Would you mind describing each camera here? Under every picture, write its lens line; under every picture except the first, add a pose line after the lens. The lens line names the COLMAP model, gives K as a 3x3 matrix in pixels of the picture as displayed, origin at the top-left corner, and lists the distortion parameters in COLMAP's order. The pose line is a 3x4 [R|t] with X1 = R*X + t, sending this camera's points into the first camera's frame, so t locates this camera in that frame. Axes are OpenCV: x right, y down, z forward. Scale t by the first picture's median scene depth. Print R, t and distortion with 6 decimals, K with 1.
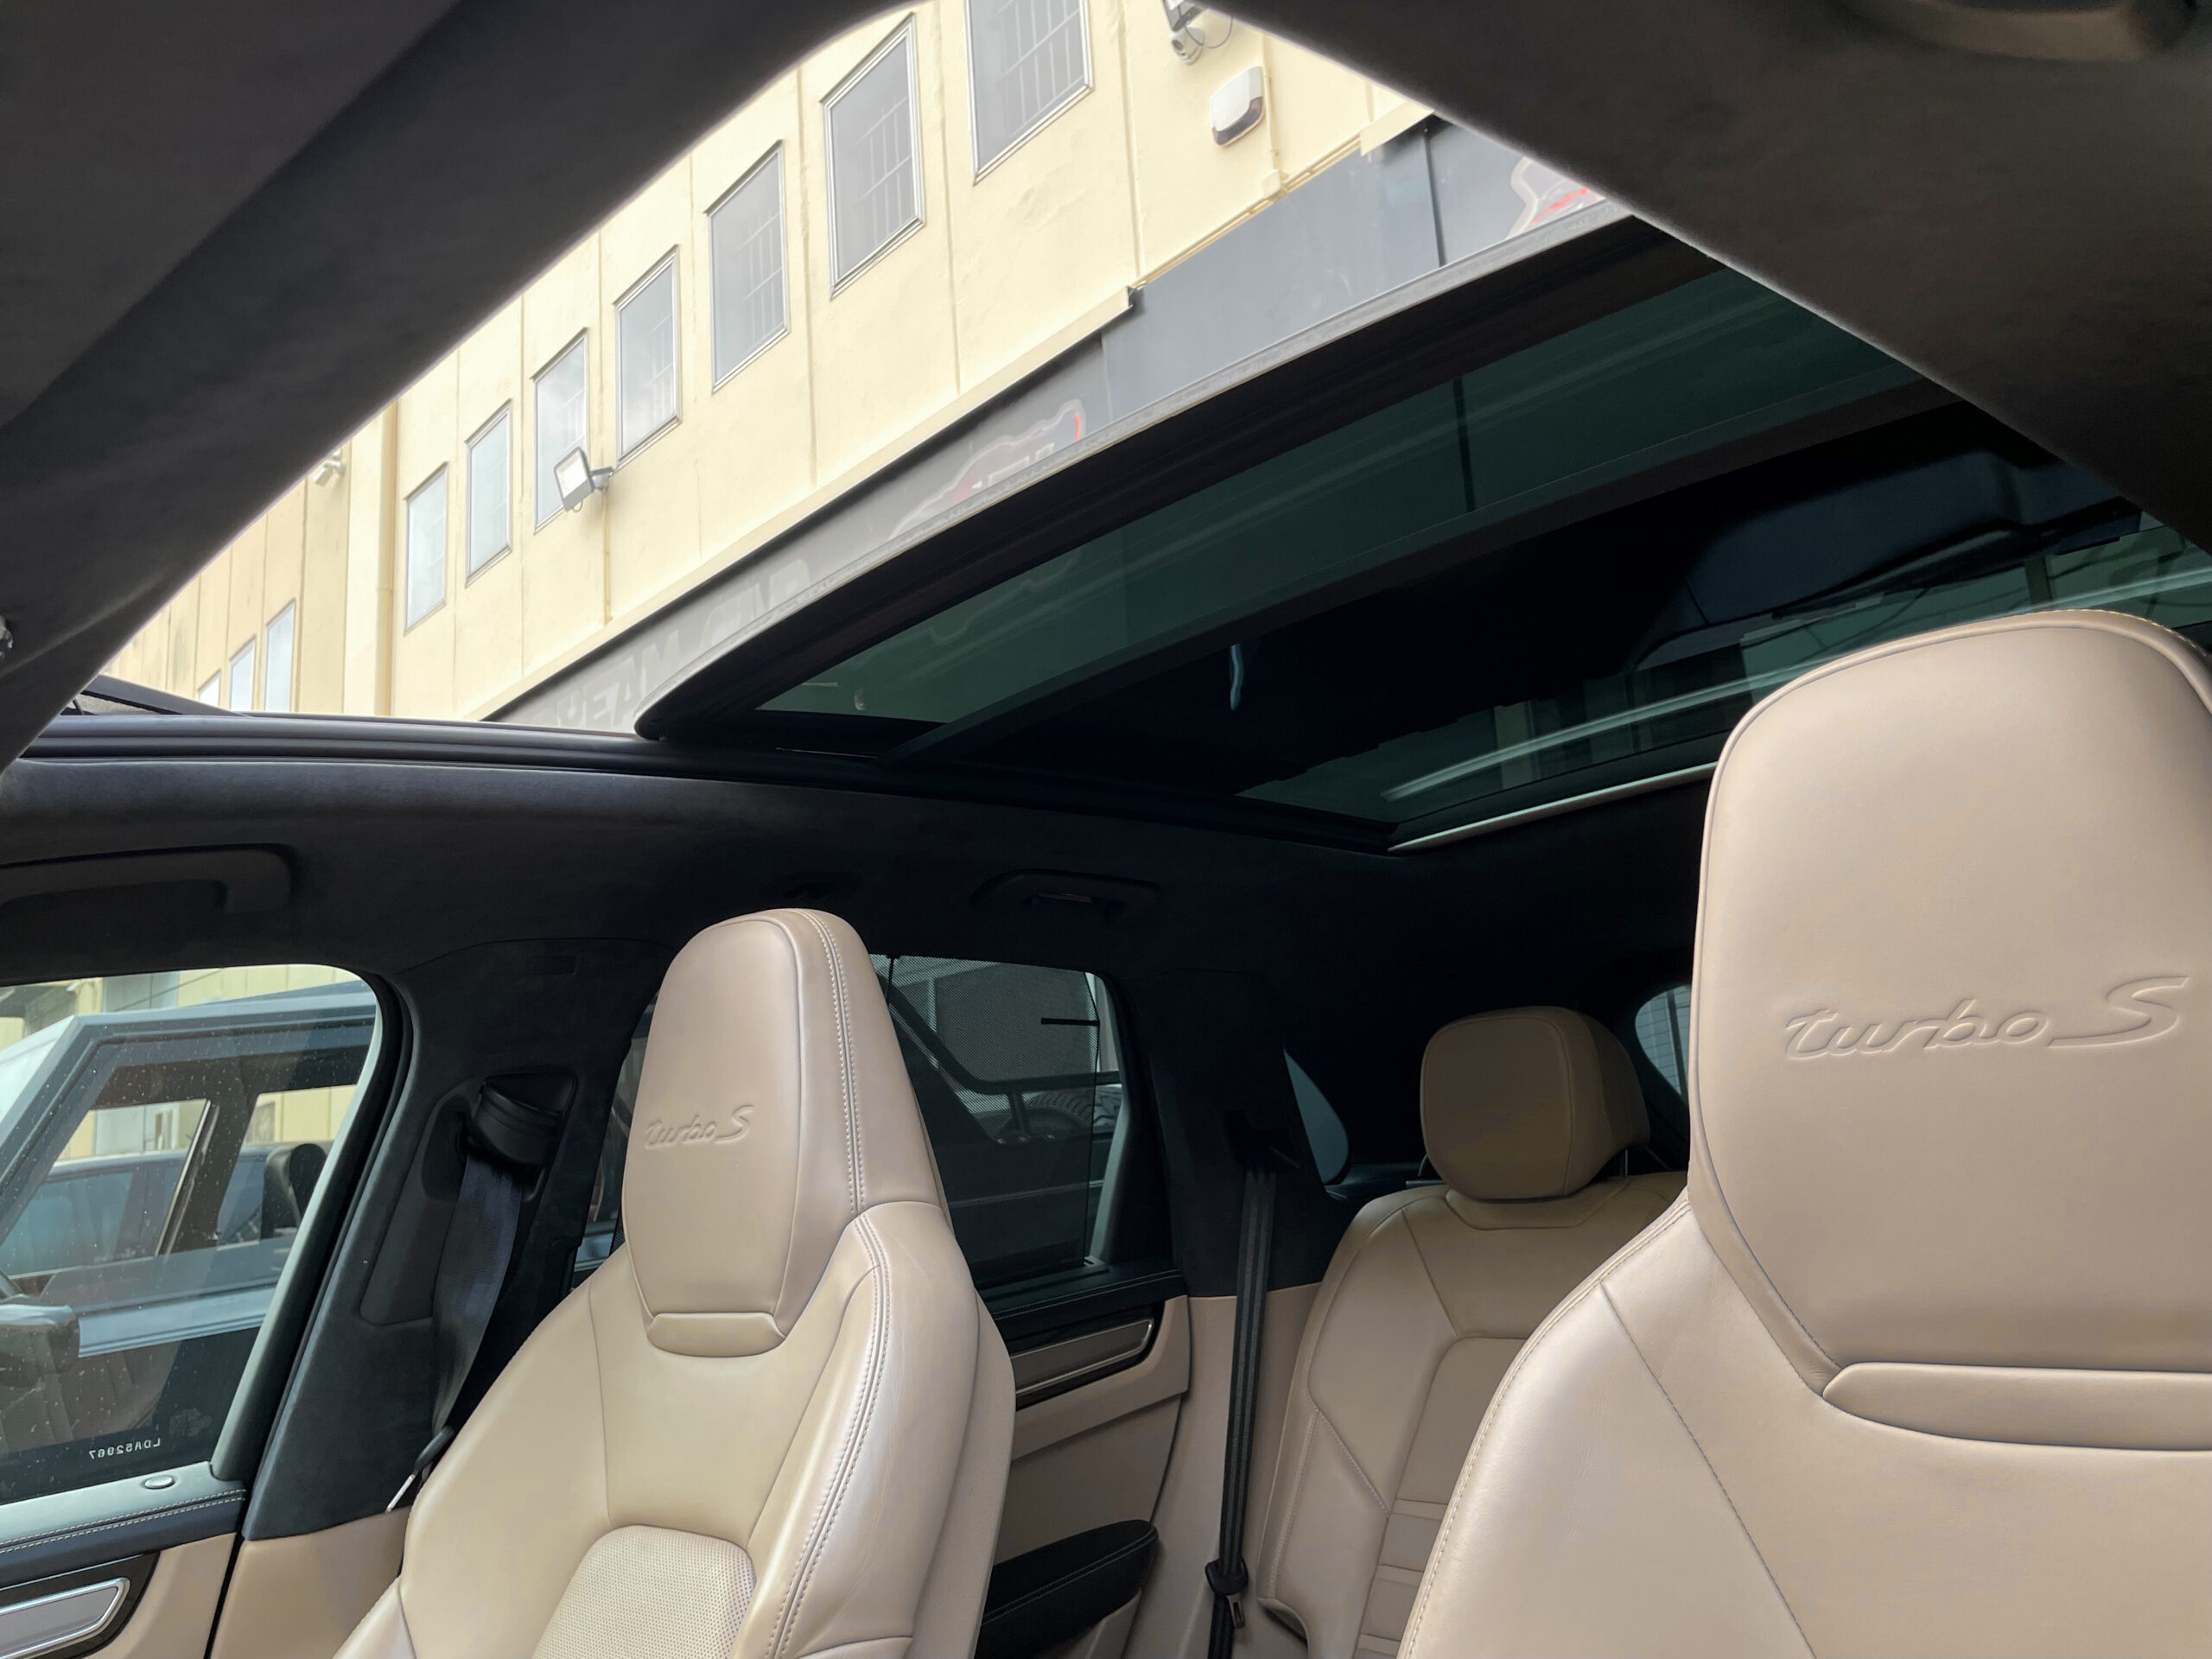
lens RADIAL K [[1707.9, 0, 1120.1], [0, 1707.9, 821.6], [0, 0, 1]] dist [0.085738, -0.114898]
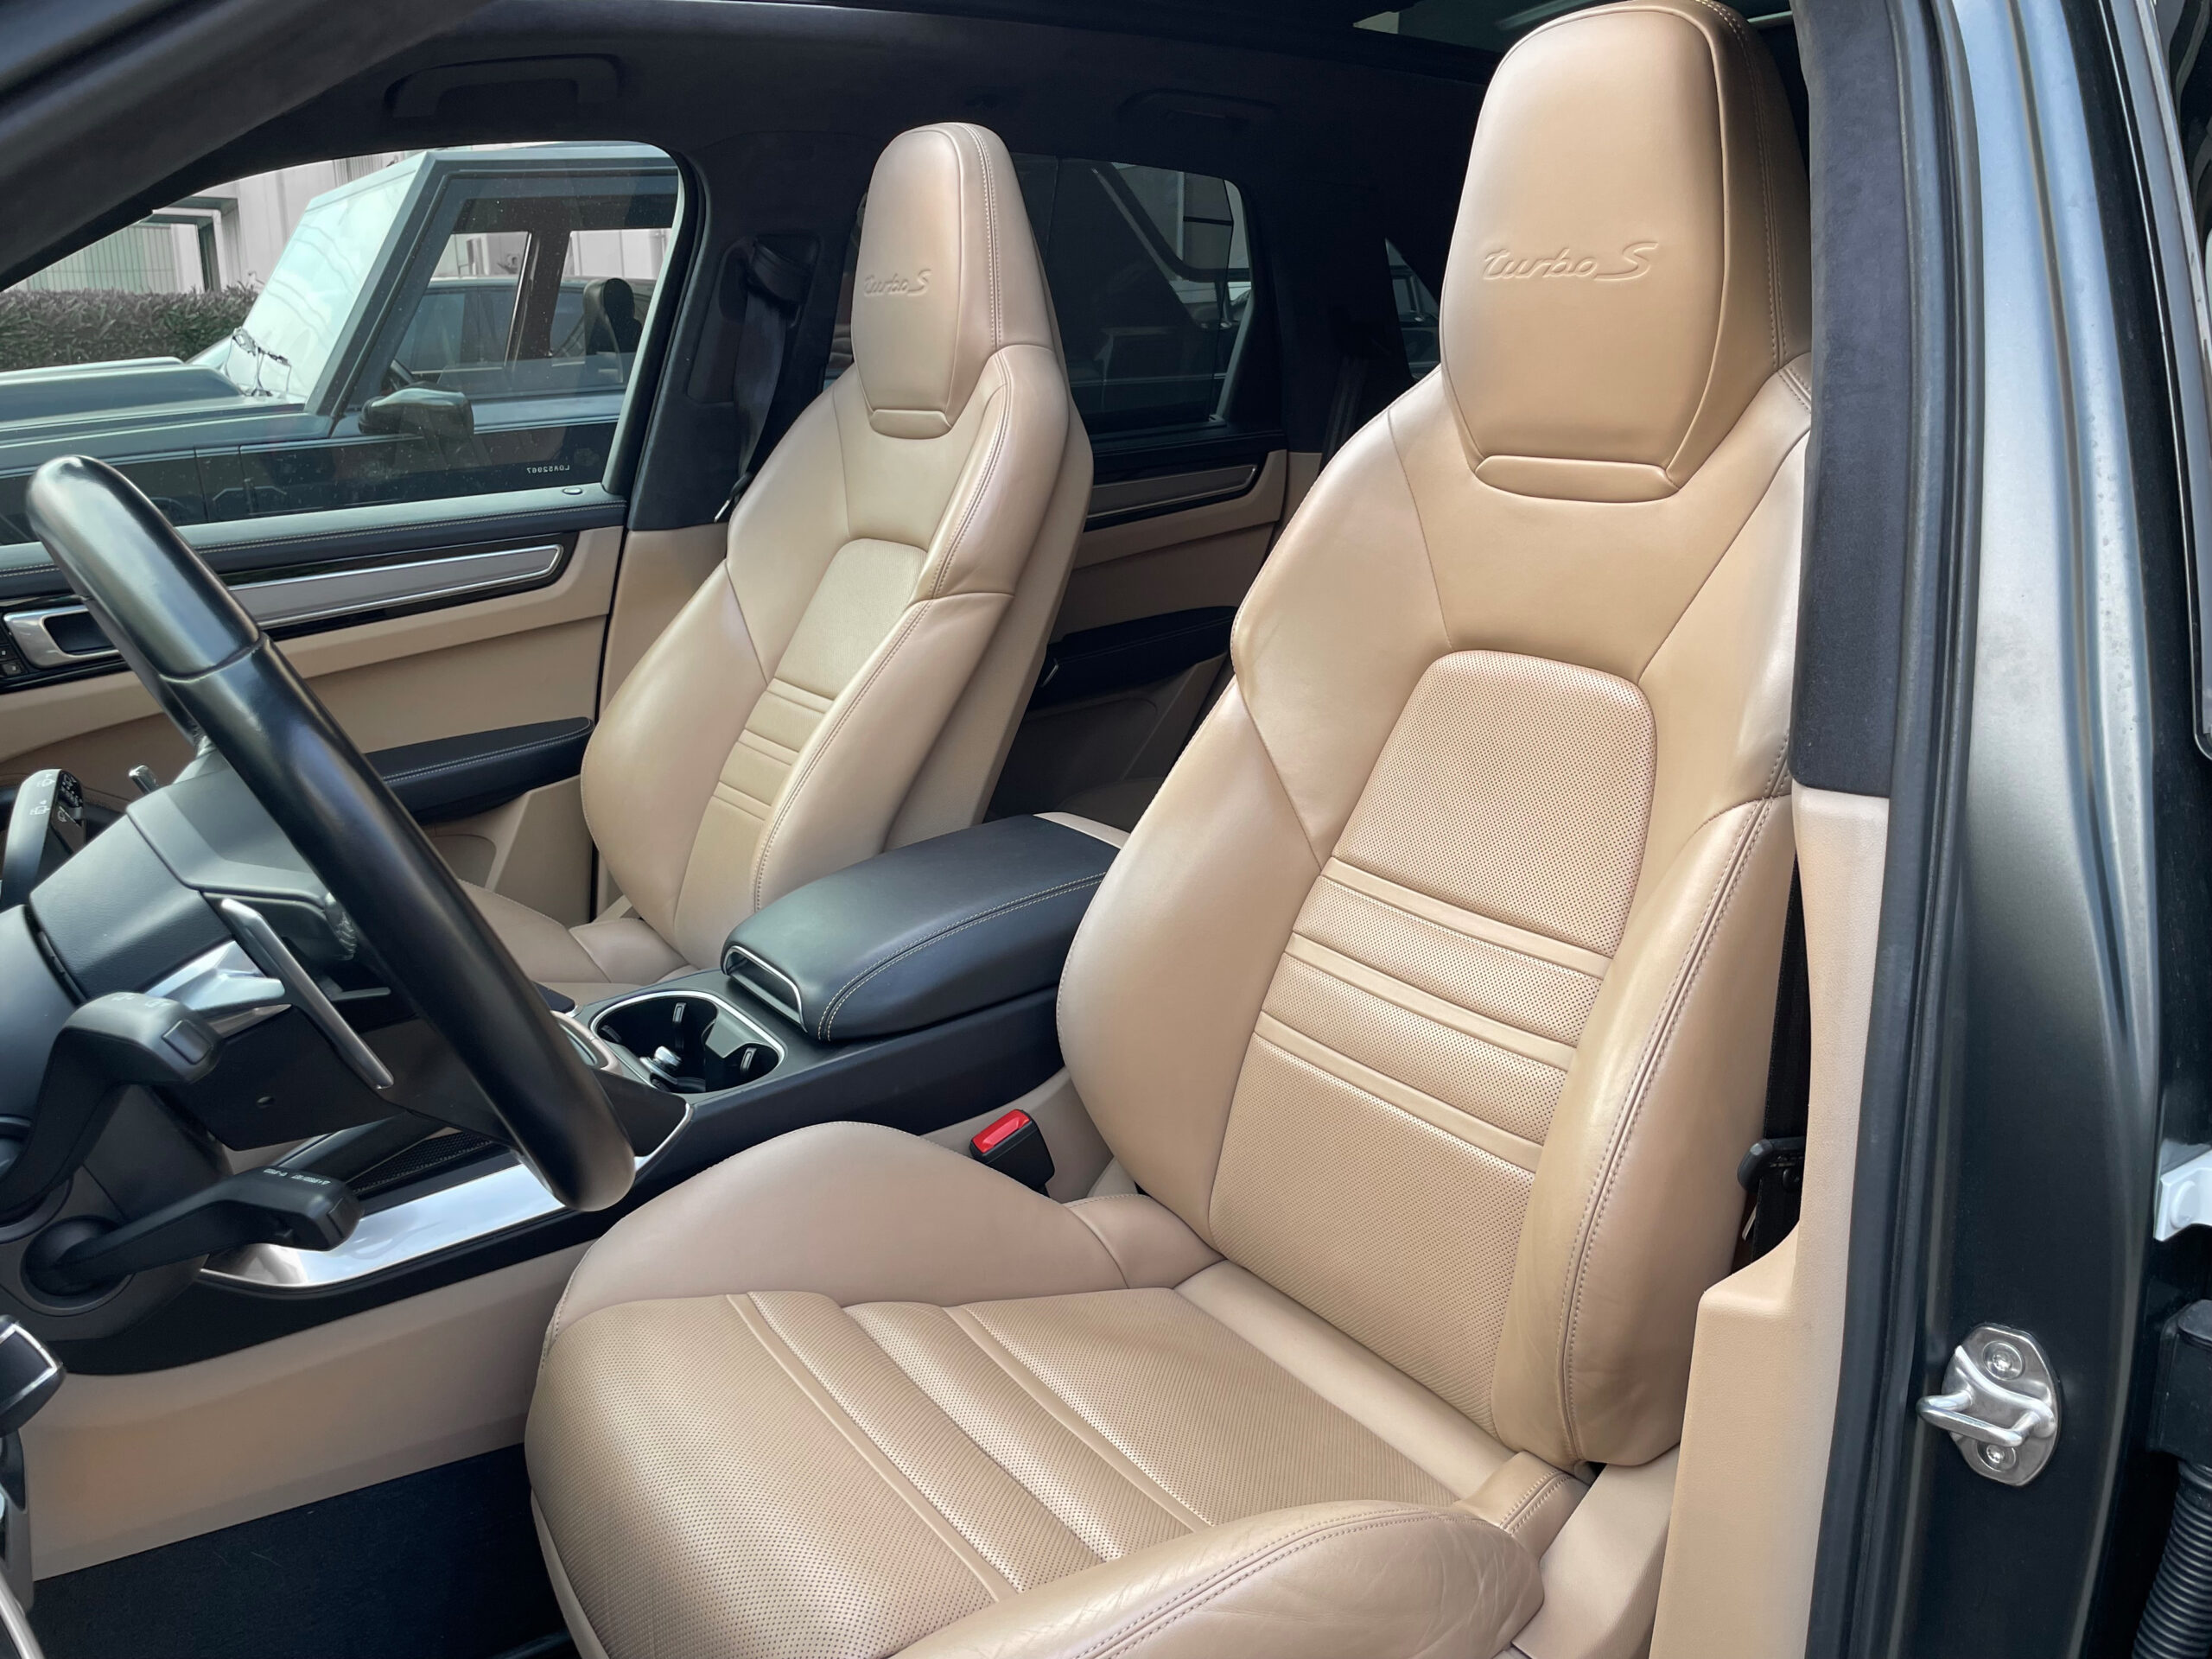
lens RADIAL K [[1707.9, 0, 1120.1], [0, 1707.9, 821.6], [0, 0, 1]] dist [0.085738, -0.114898]
pose [[0.986175, 0.108776, -0.125010, 0.164719], [-0.041887, 0.893524, 0.447057, -0.071361], [0.160329, -0.435640, 0.885727, -0.440369]]
